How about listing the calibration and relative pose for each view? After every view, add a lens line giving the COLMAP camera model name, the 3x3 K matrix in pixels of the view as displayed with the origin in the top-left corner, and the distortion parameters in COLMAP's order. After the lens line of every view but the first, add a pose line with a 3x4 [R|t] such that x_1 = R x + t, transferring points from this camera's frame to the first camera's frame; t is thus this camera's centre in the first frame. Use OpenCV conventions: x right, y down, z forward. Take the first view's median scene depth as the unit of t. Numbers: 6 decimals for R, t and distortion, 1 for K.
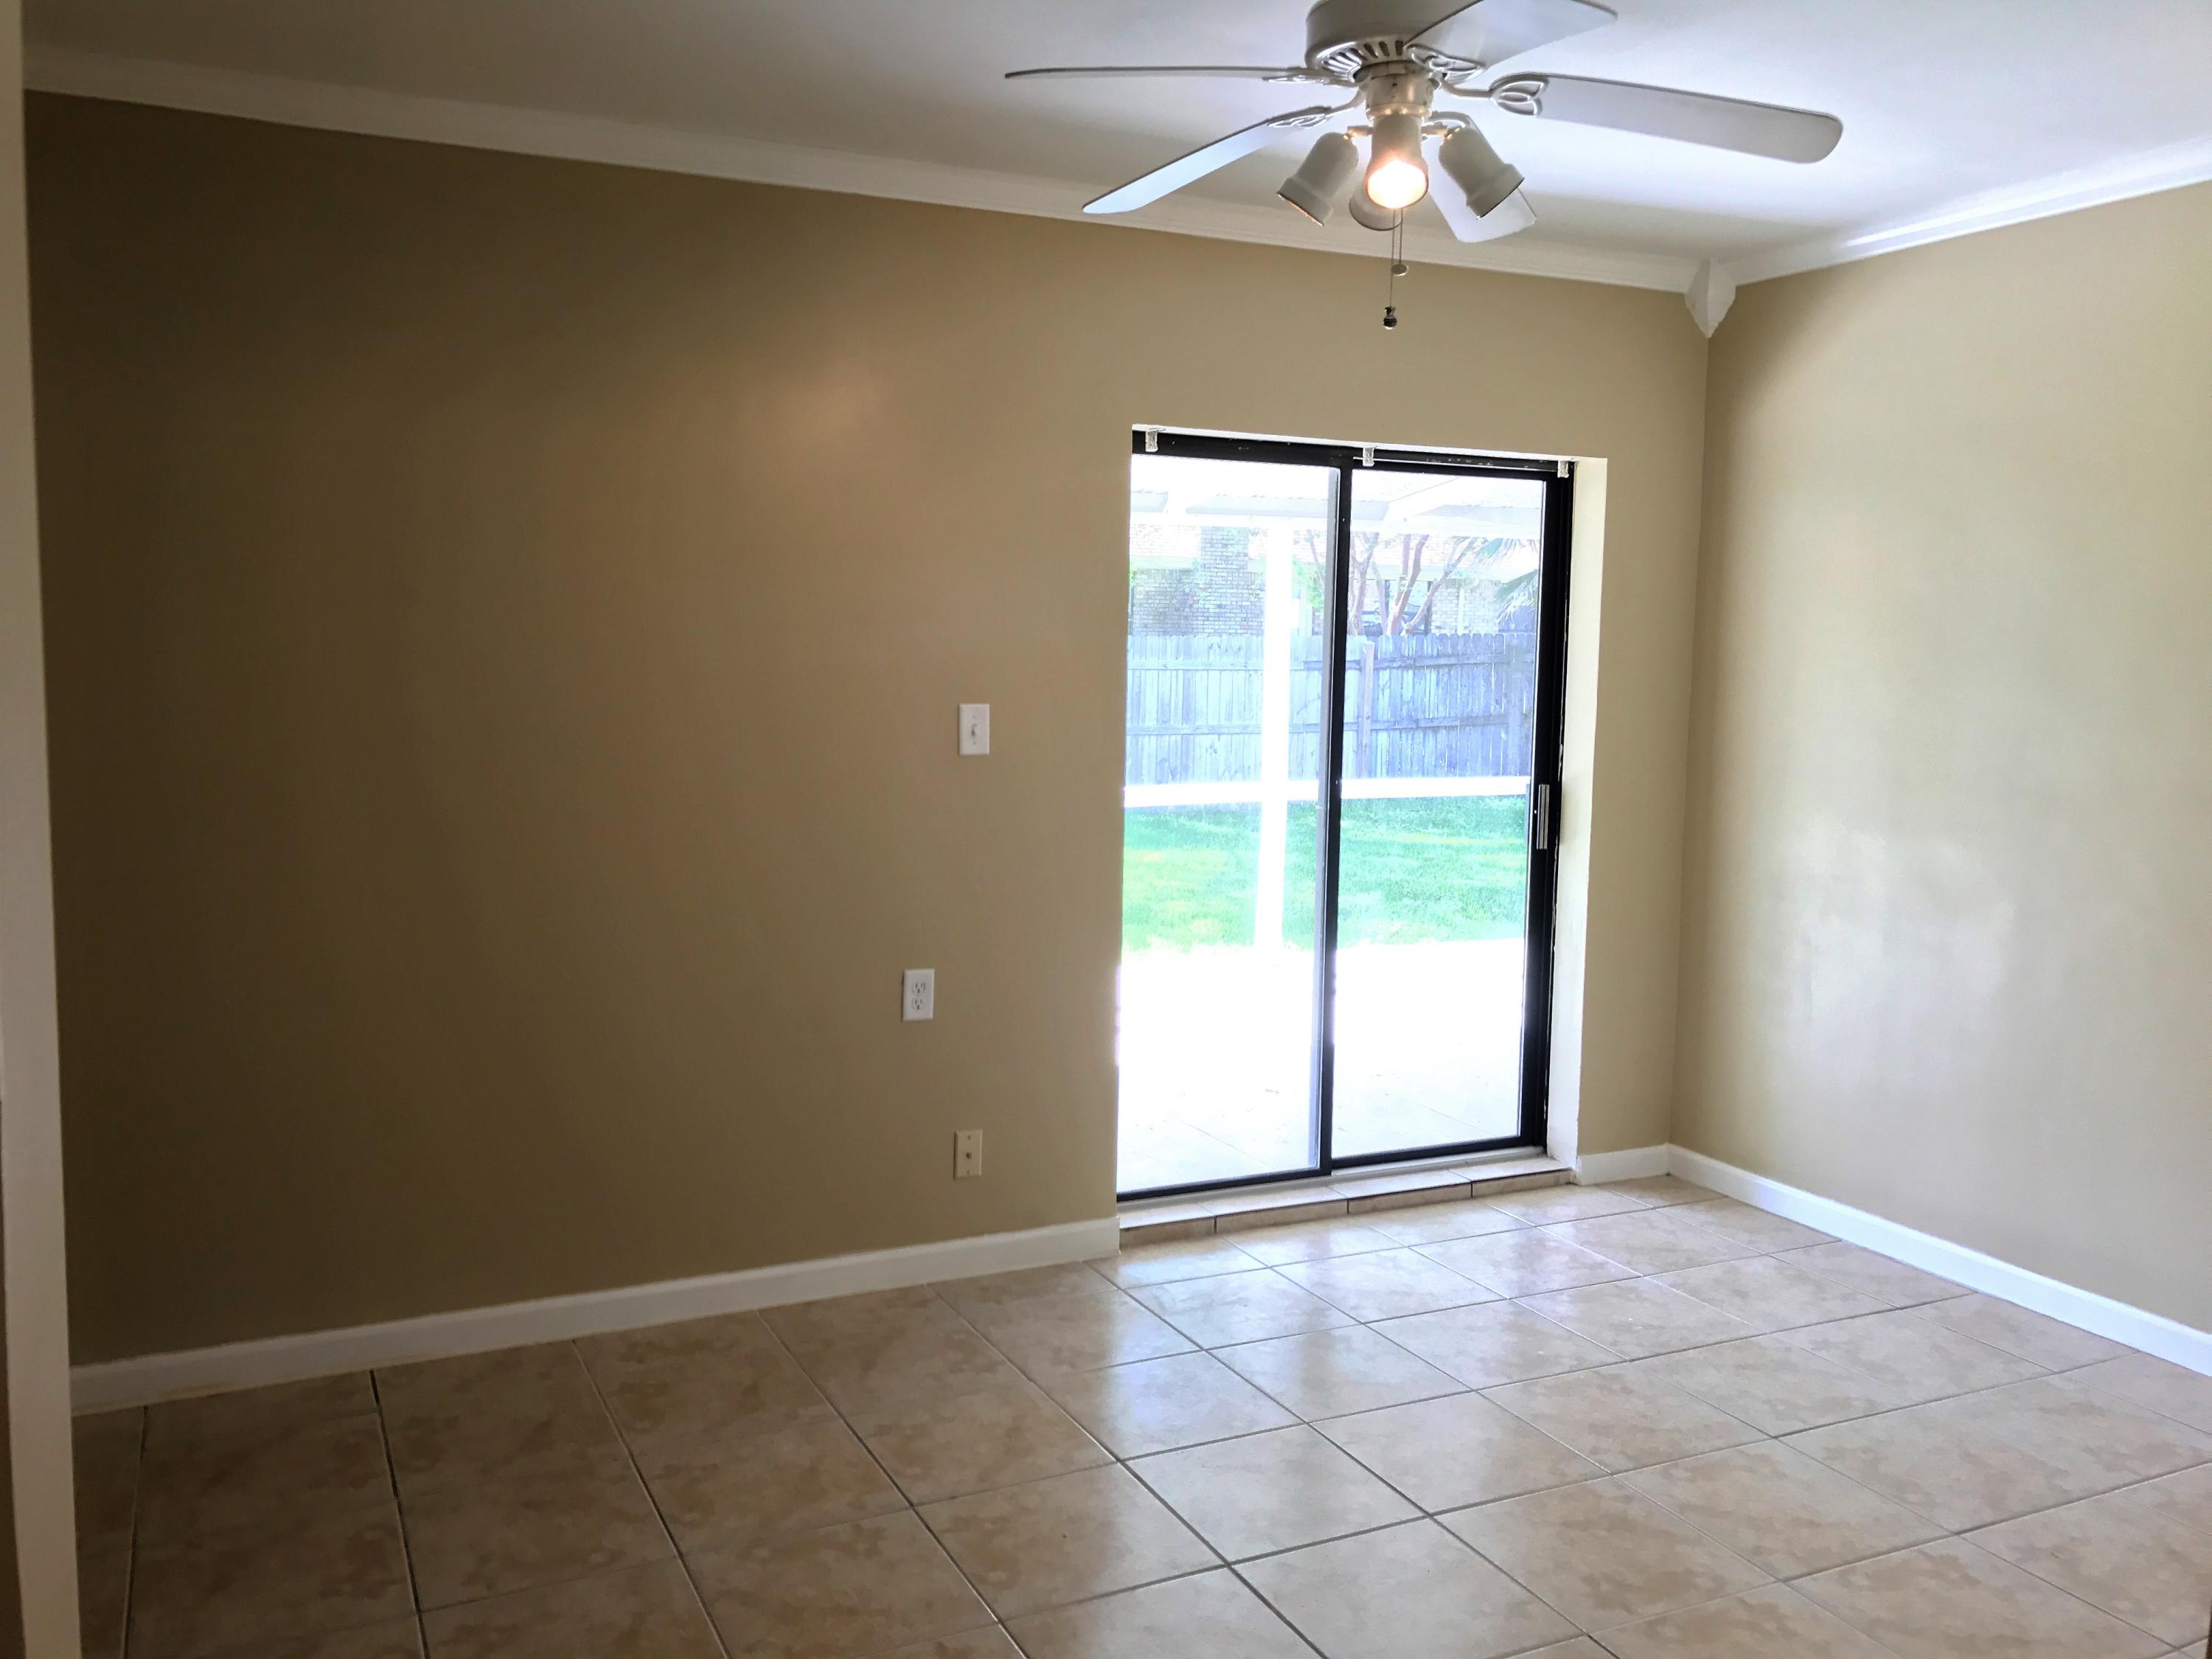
lens RADIAL K [[1823.4, 0, 1106.3], [0, 1823.4, 798.3], [0, 0, 1]] dist [0.065342, -0.004859]
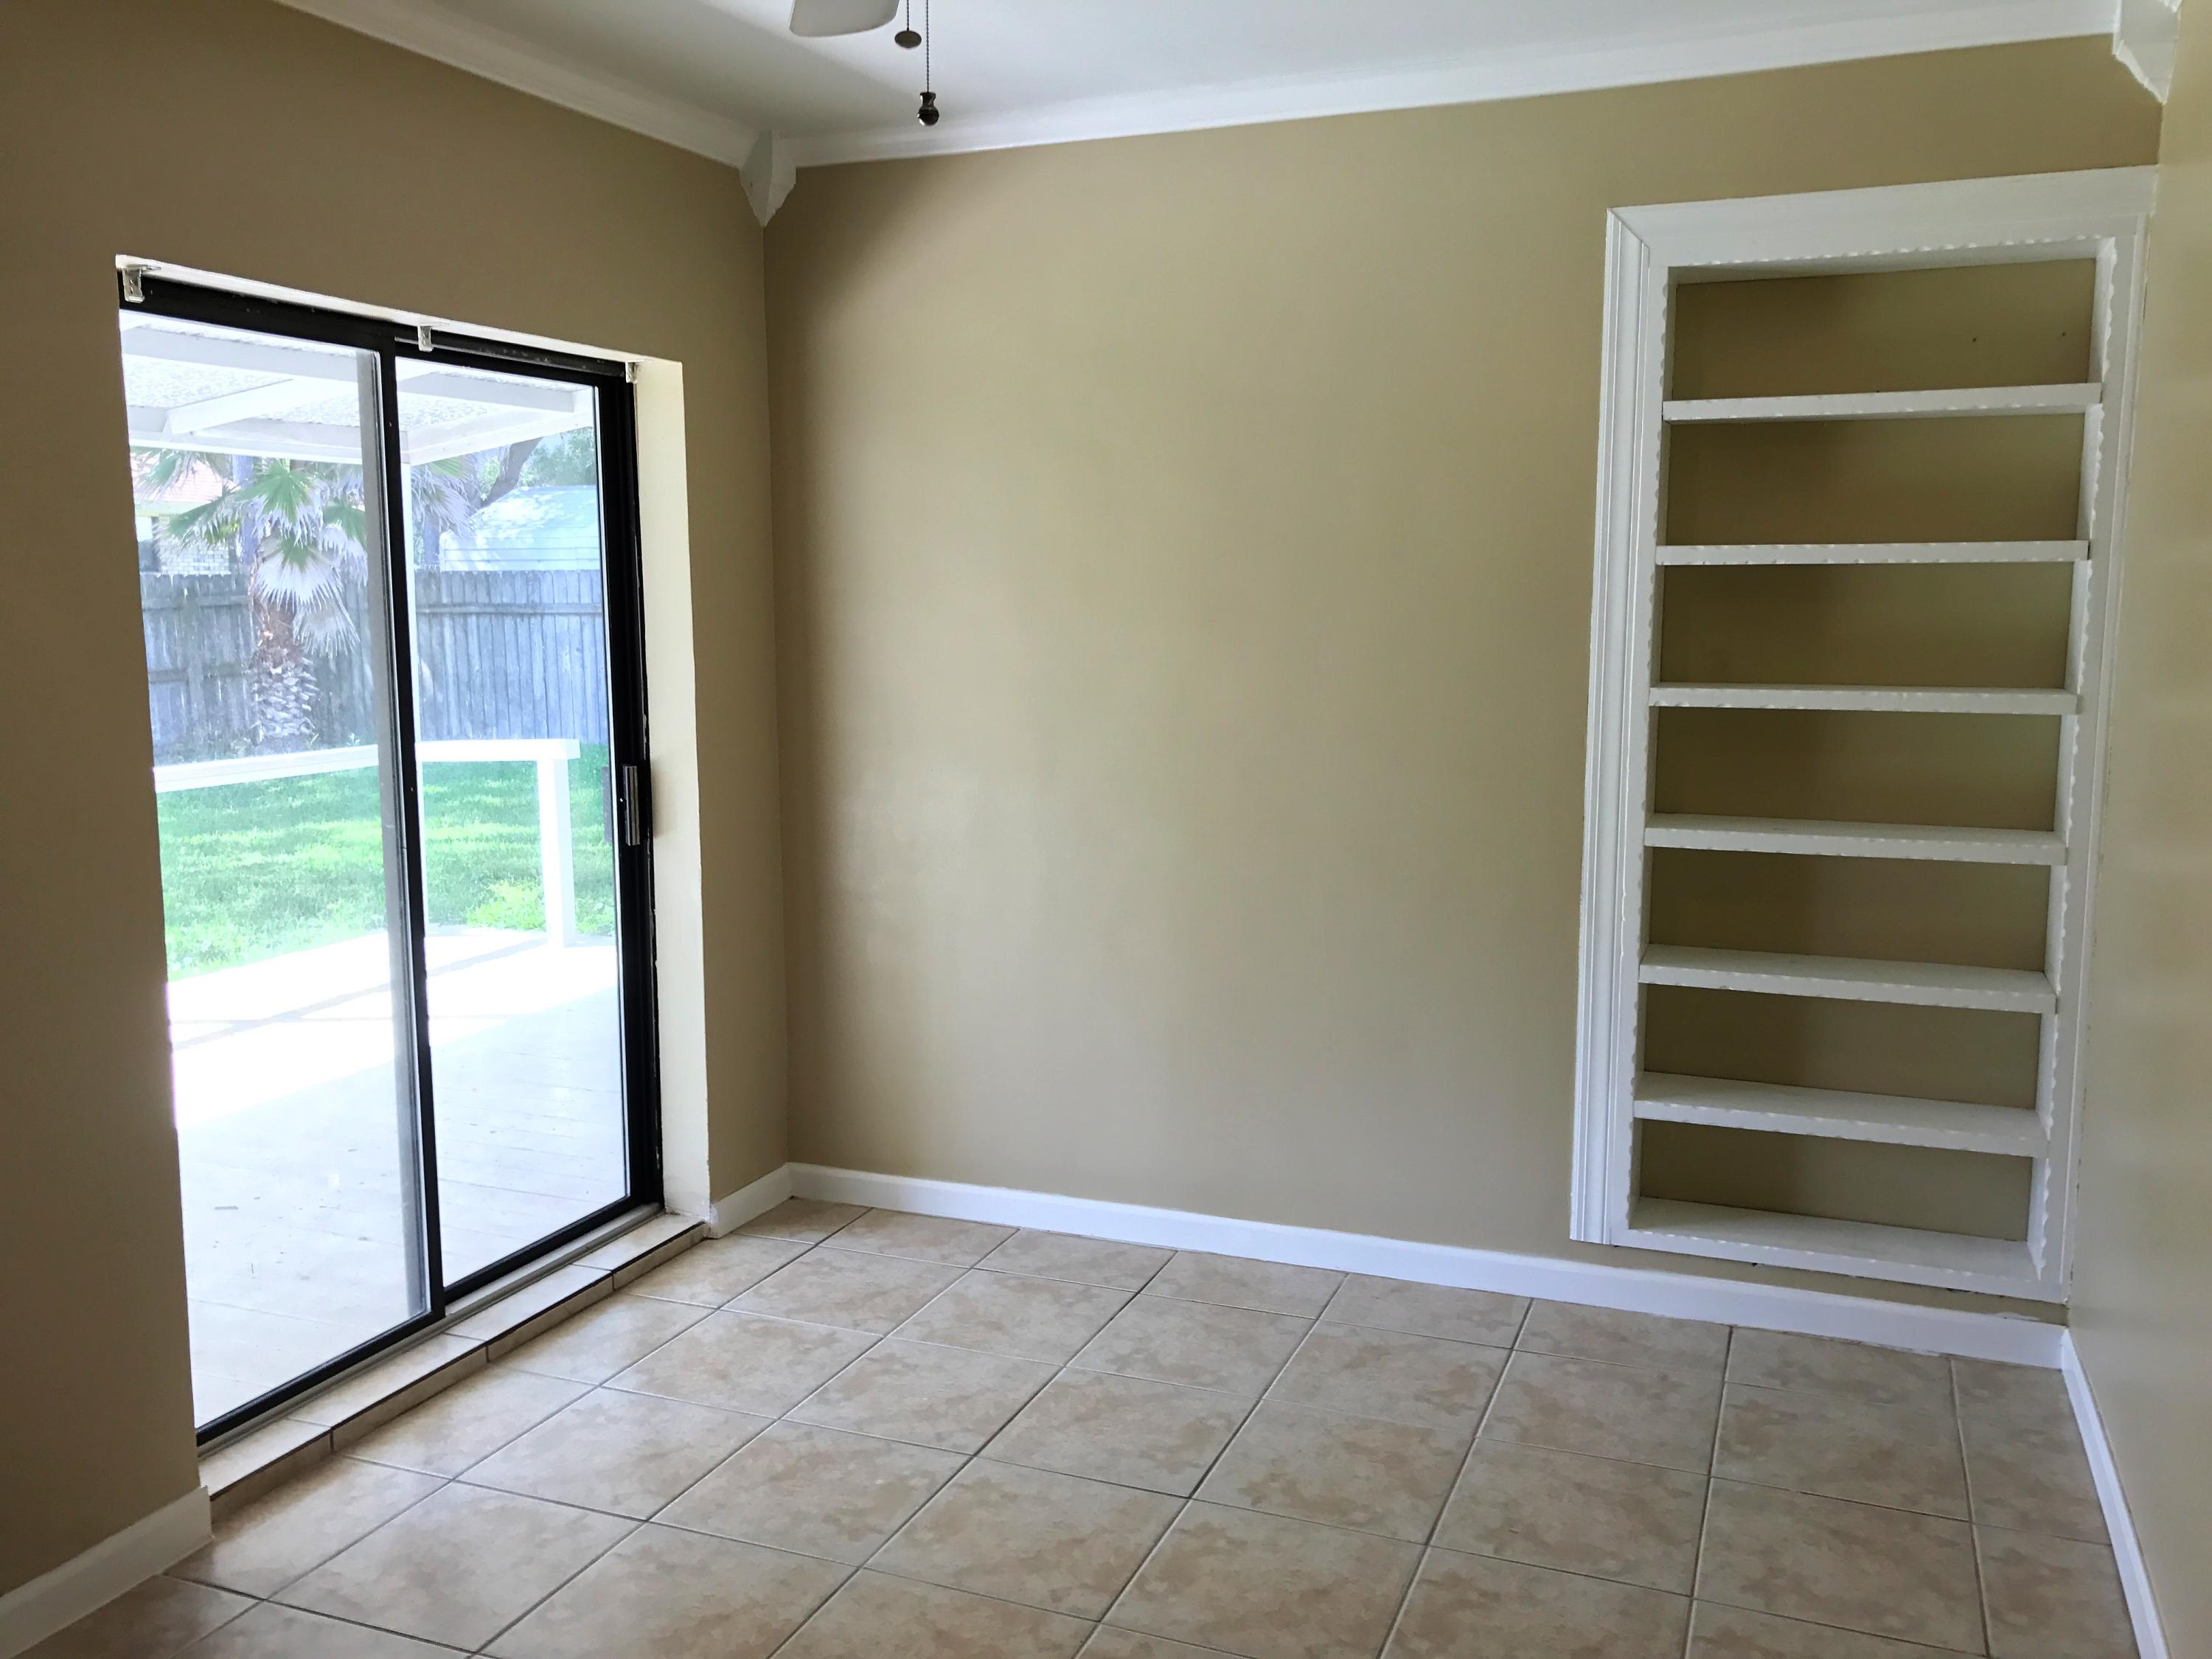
lens RADIAL K [[1826.7, 0, 1098.7], [0, 1826.7, 829.2], [0, 0, 1]] dist [0.004721, 0.002323]
pose [[0.742706, -0.112649, 0.660074, -0.154676], [0.075225, 0.993544, 0.084918, -0.035795], [-0.665379, -0.013415, 0.746385, 0.280932]]
